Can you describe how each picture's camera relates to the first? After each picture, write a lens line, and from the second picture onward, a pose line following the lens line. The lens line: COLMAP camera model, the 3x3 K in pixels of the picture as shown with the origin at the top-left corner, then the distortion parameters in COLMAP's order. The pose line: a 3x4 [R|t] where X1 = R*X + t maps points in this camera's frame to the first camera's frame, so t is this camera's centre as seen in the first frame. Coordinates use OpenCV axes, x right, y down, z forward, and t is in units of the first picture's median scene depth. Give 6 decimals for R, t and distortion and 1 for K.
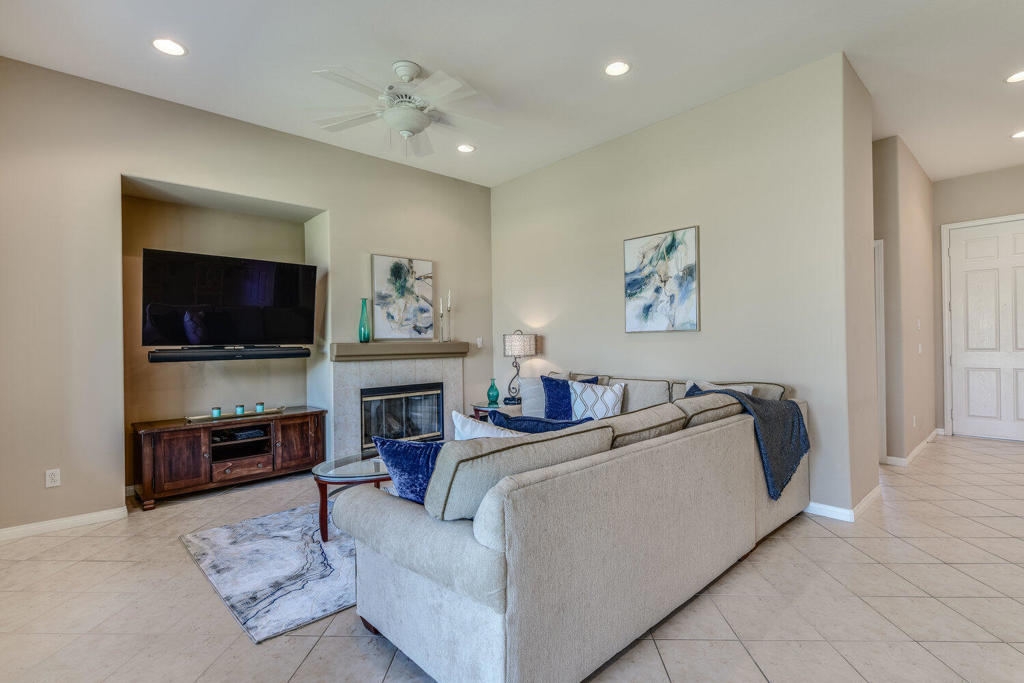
lens RADIAL K [[489.3, 0, 518.1], [0, 489.3, 343.0], [0, 0, 1]] dist [0.005822, -0.000522]
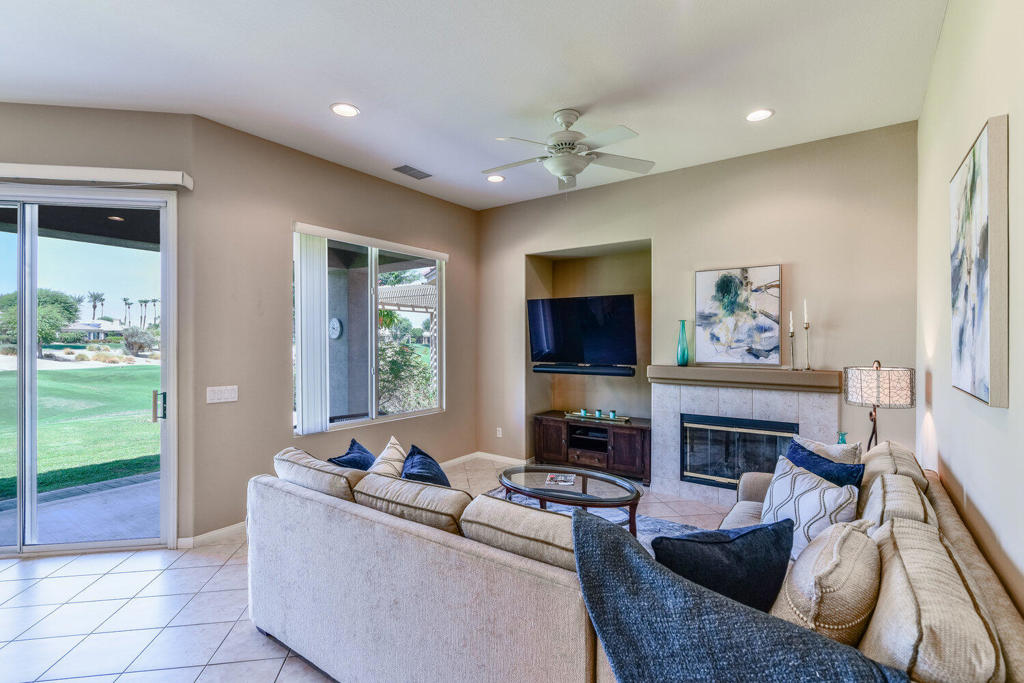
lens RADIAL K [[489.3, 0, 516.1], [0, 489.3, 337.7], [0, 0, 1]] dist [0.005822, -0.000522]
pose [[0.170286, 0.014146, -0.985293, 0.548882], [0.000225, 0.999896, 0.014394, -0.066741], [0.985395, -0.002673, 0.170266, 0.486527]]
